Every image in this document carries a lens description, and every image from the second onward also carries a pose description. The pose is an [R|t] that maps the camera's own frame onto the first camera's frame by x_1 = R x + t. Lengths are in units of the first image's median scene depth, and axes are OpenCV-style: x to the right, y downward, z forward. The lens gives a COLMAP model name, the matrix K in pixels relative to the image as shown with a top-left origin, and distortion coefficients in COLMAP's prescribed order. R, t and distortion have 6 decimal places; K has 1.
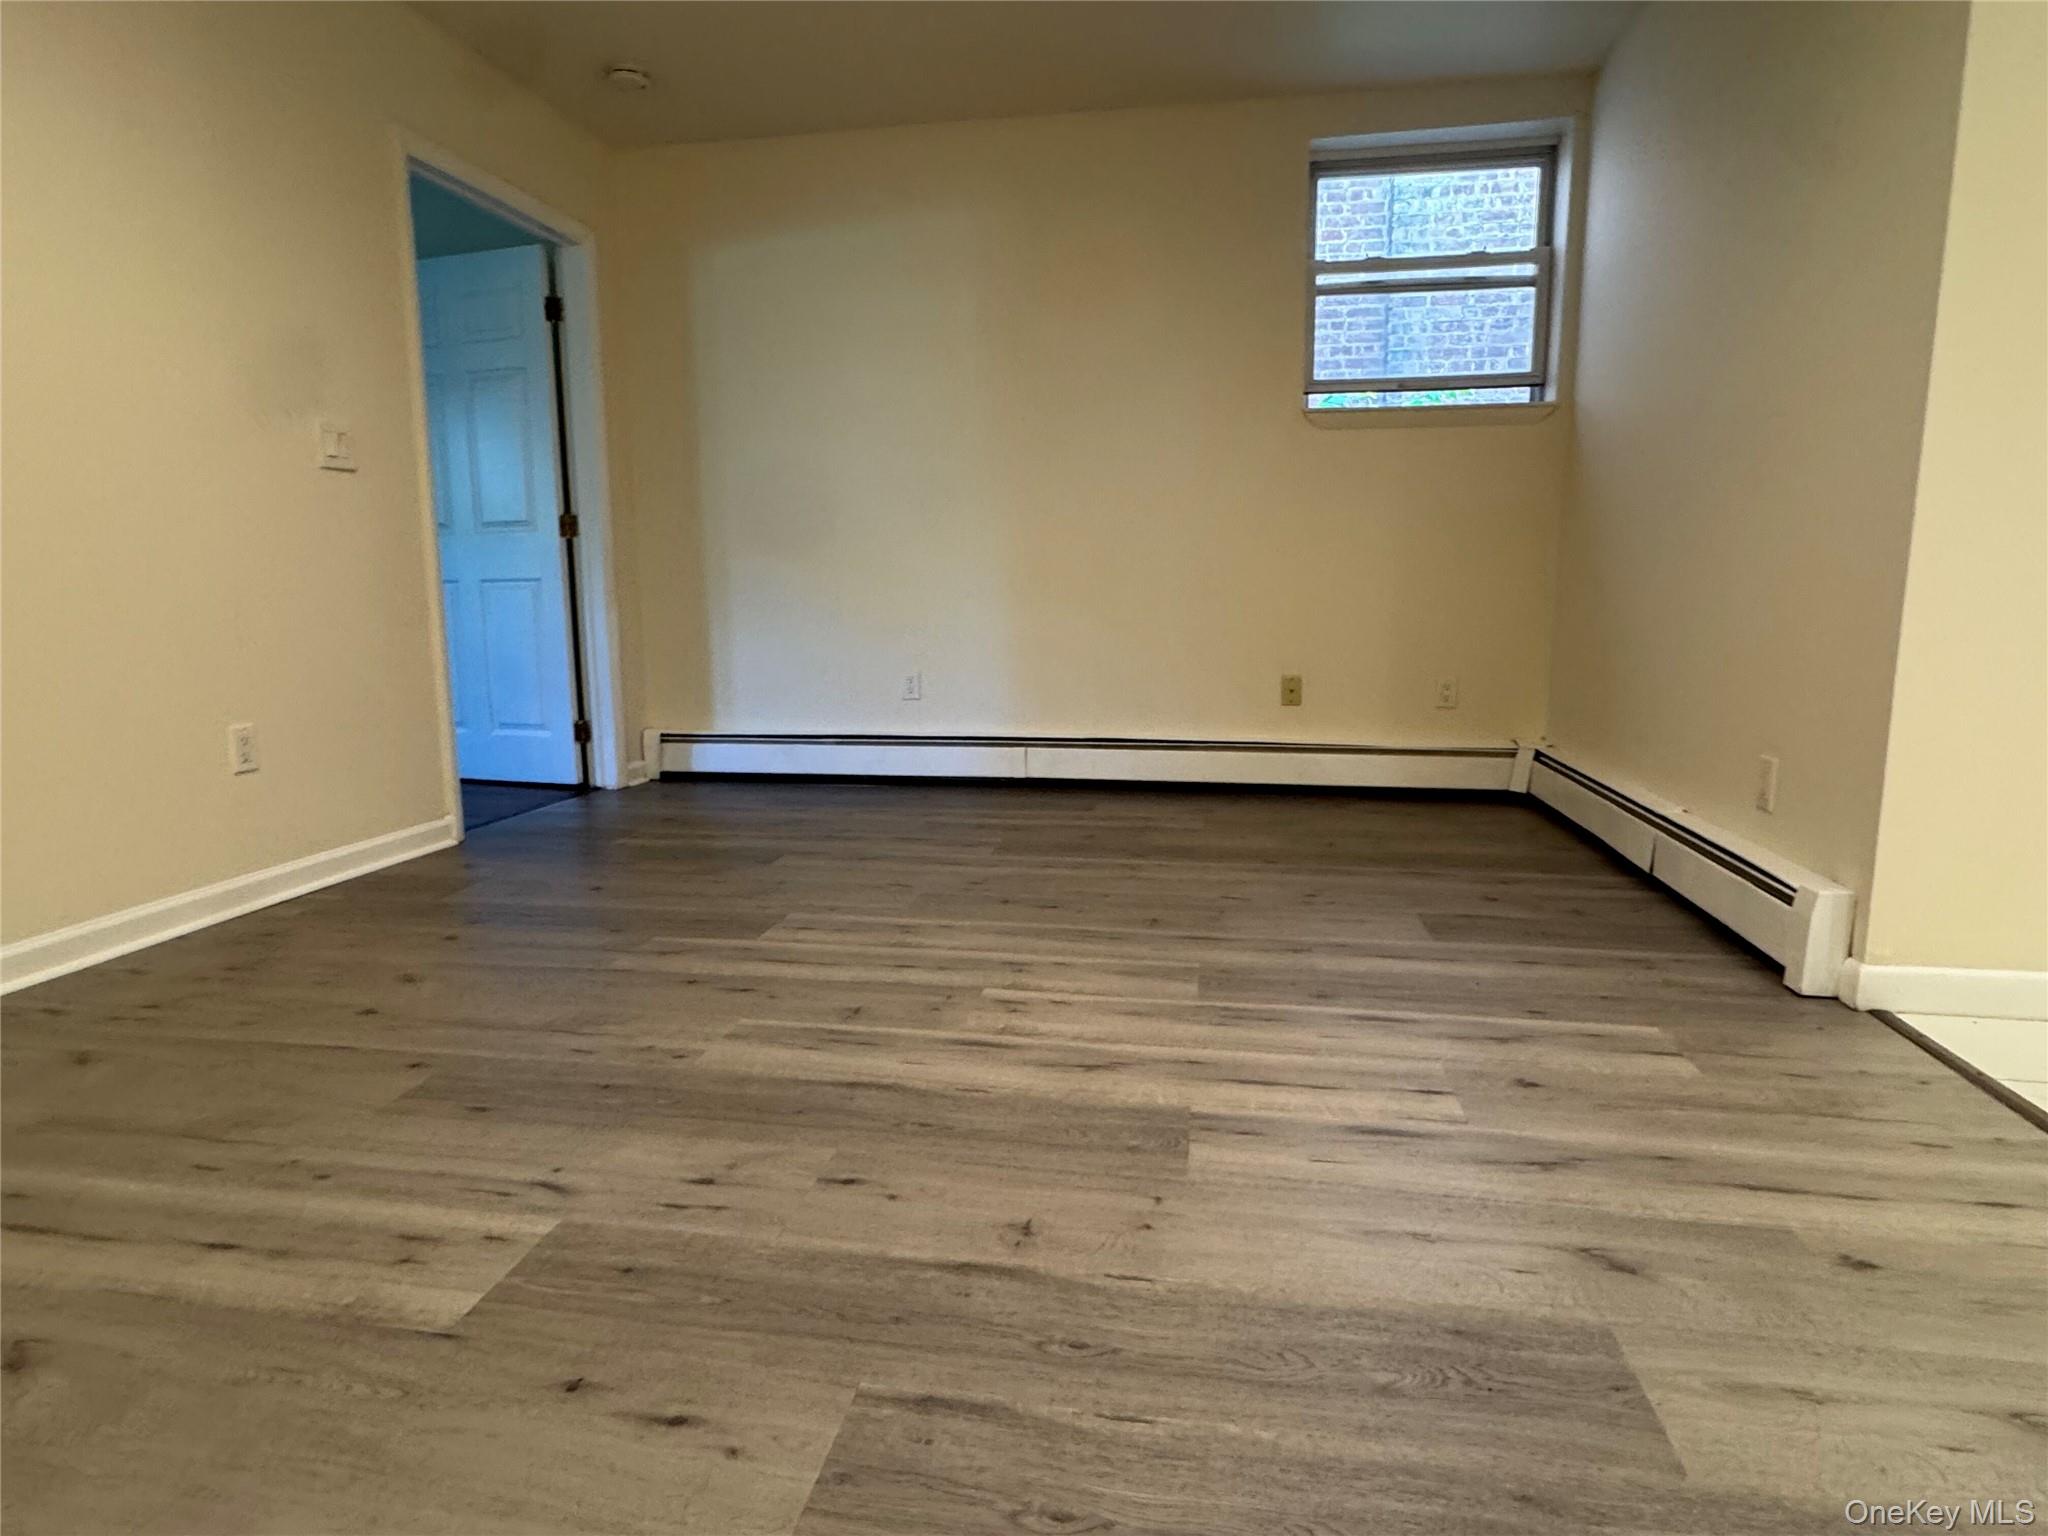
lens RADIAL K [[1135.8, 0, 1021.0], [0, 1135.8, 749.9], [0, 0, 1]] dist [-0.006413, 0.001664]
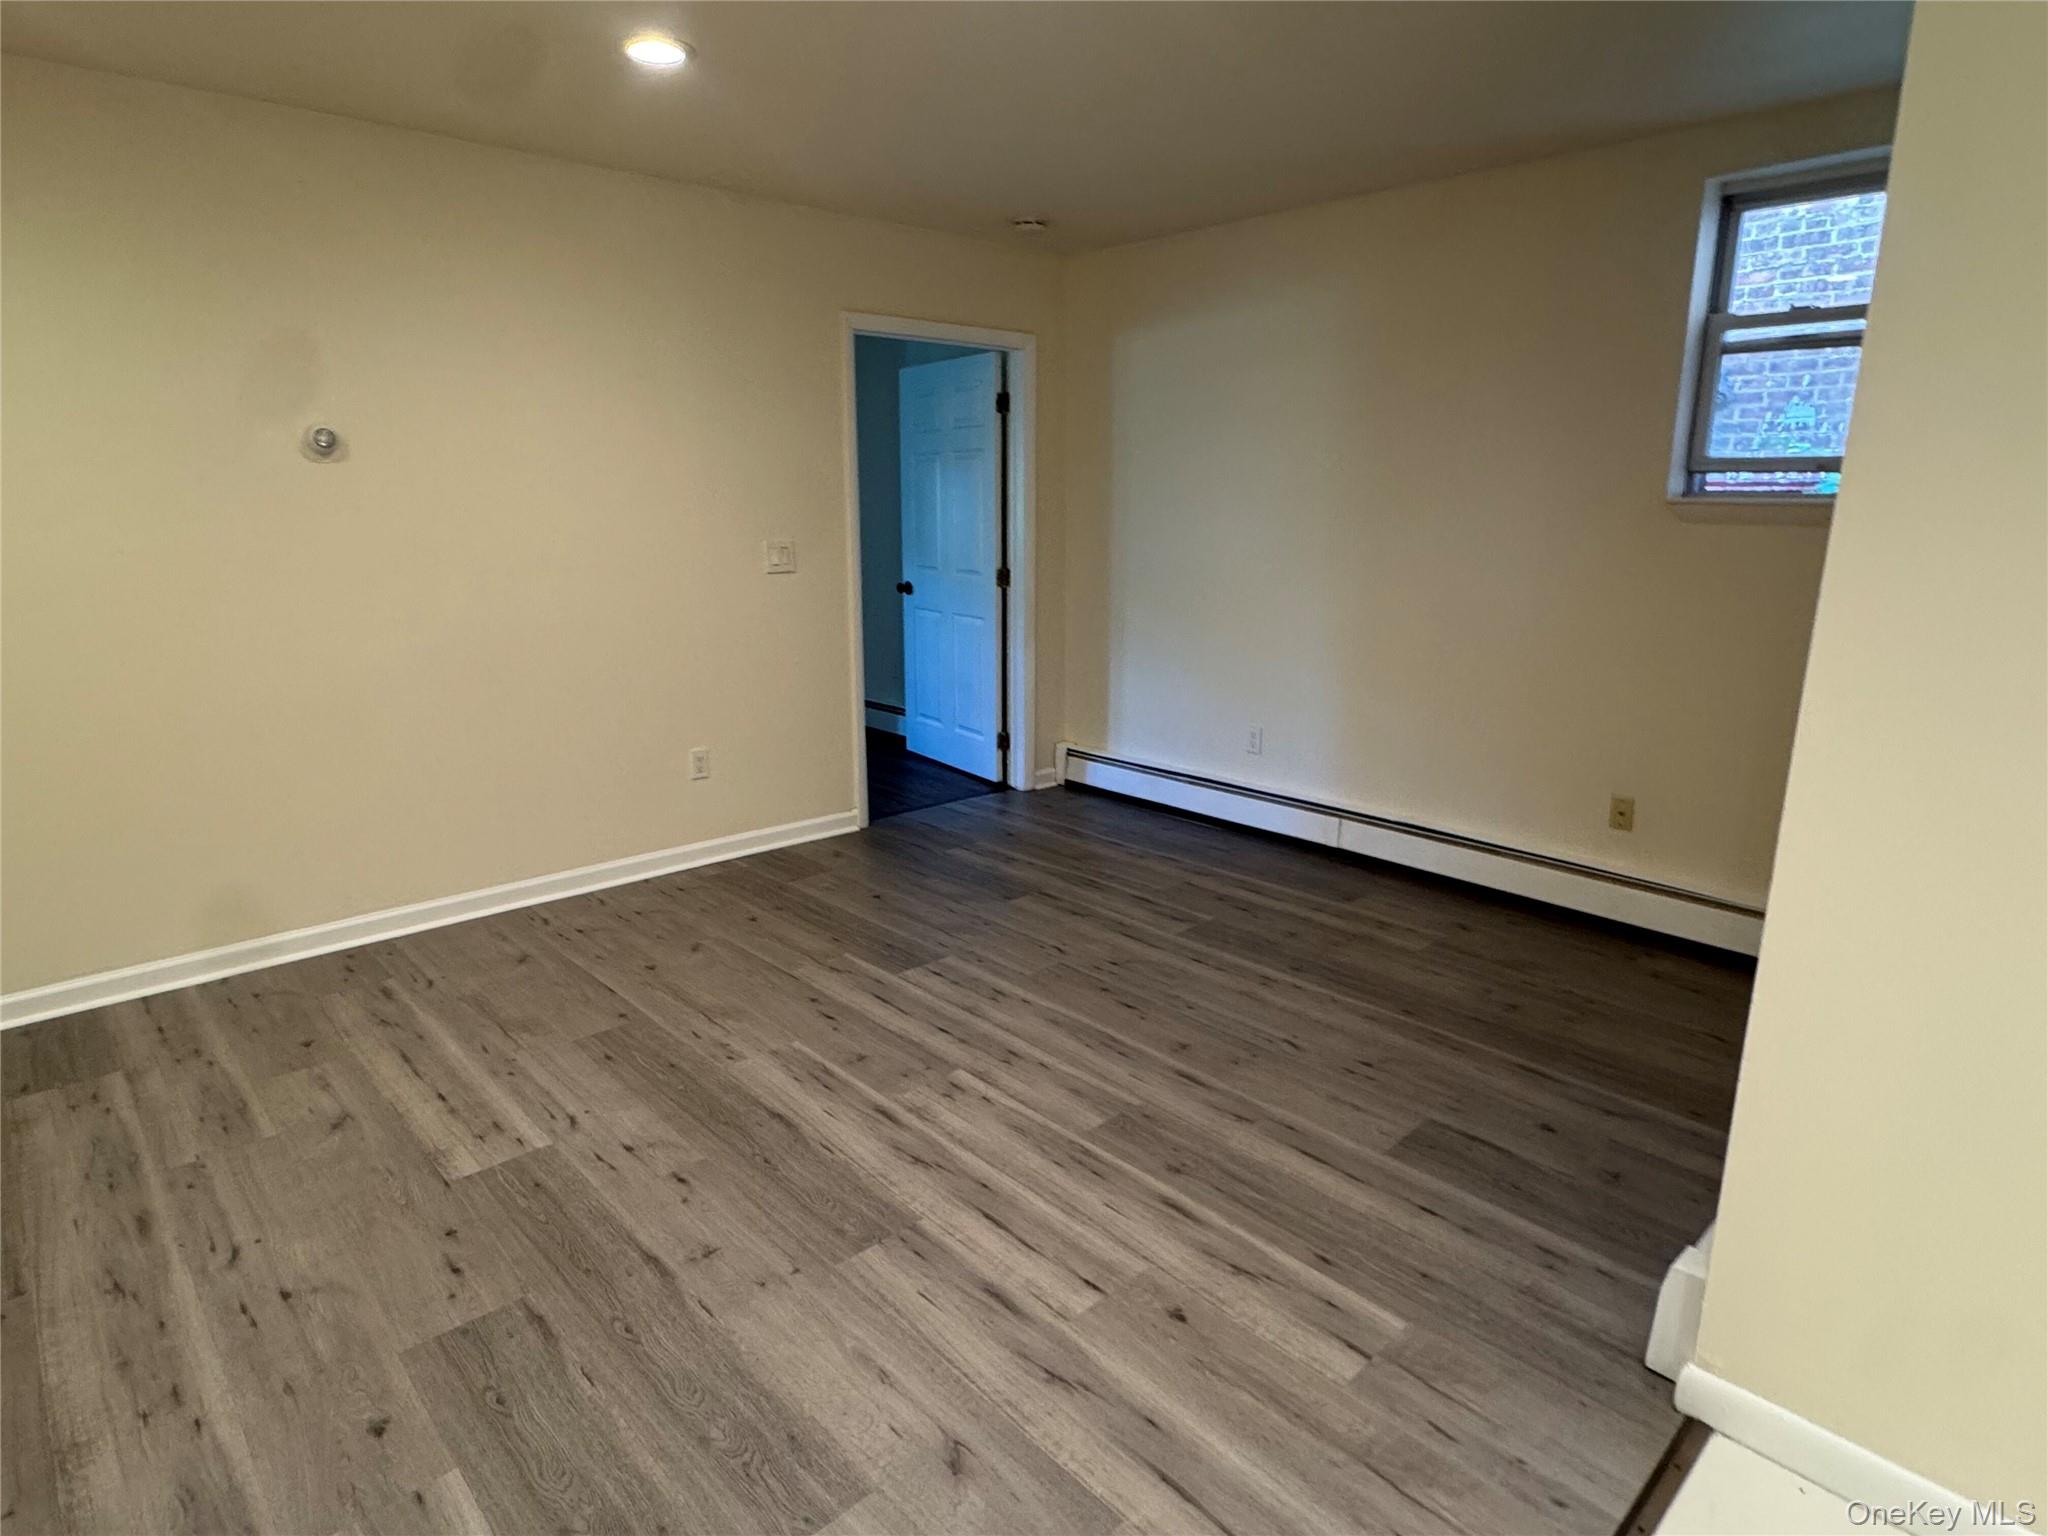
lens RADIAL K [[1135.8, 0, 1011.2], [0, 1135.8, 752.6], [0, 0, 1]] dist [-0.006413, 0.001664]
pose [[0.794051, 0.144943, -0.590317, 0.776797], [-0.095949, 0.988867, 0.113737, -0.319080], [0.600230, -0.033673, 0.799118, 0.018781]]
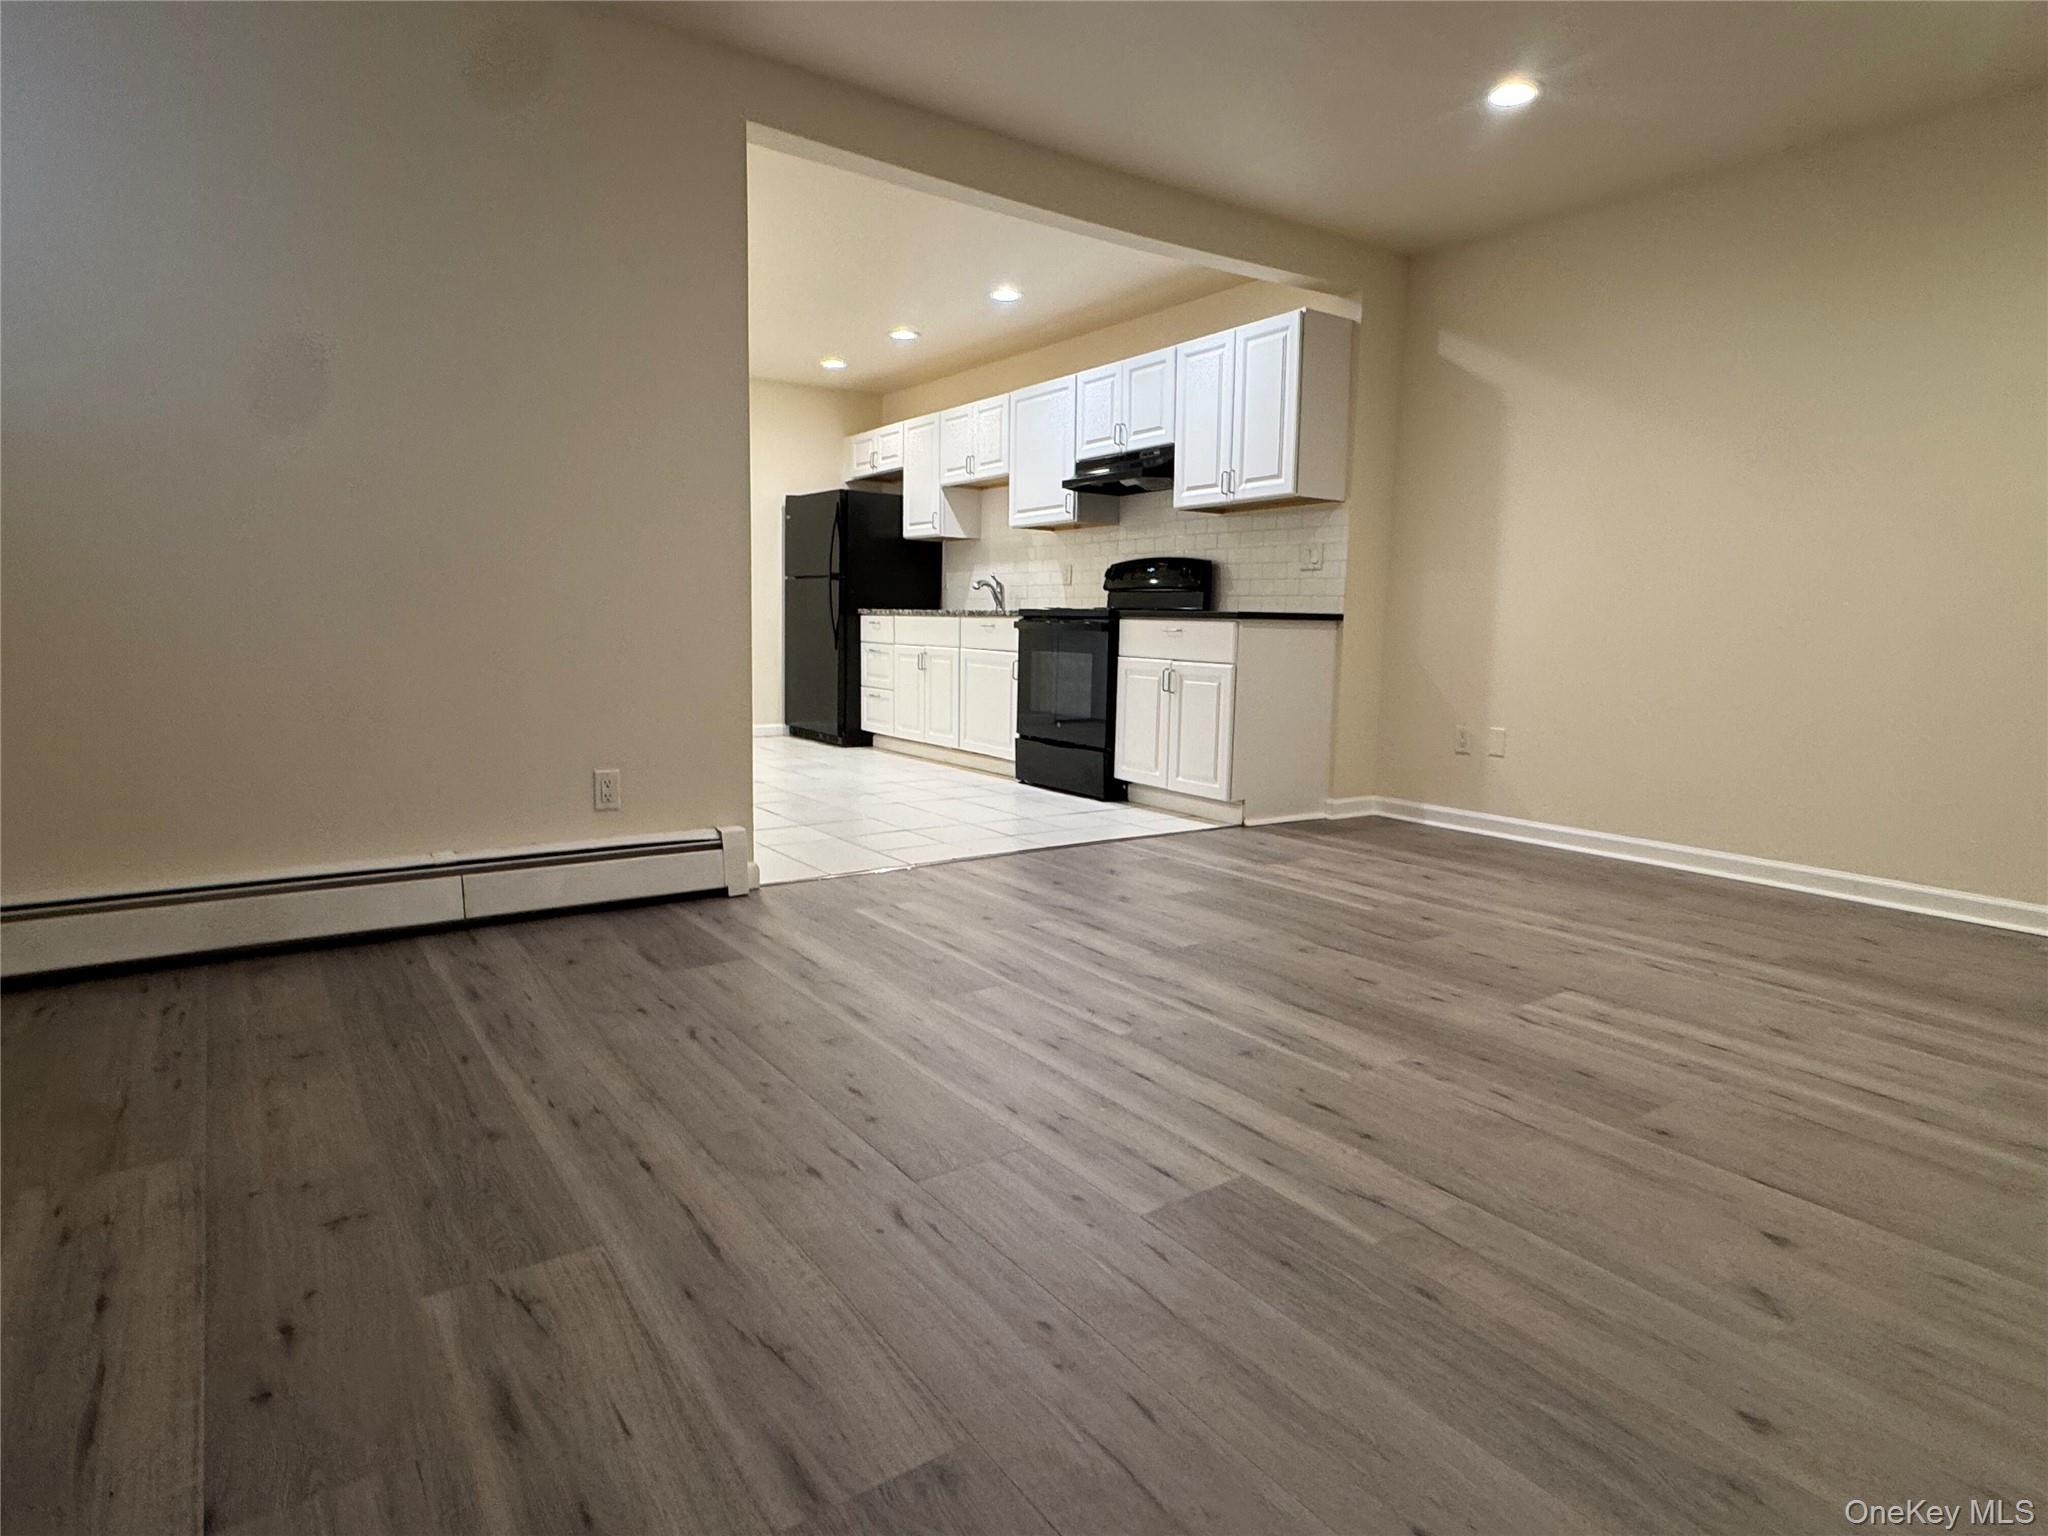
lens RADIAL K [[1135.8, 0, 1028.3], [0, 1135.8, 768.0], [0, 0, 1]] dist [-0.006413, 0.001664]
pose [[-0.710214, -0.098172, 0.697107, -0.740397], [0.087852, 0.970129, 0.226125, -0.302830], [-0.698483, 0.221839, -0.680374, 1.858968]]
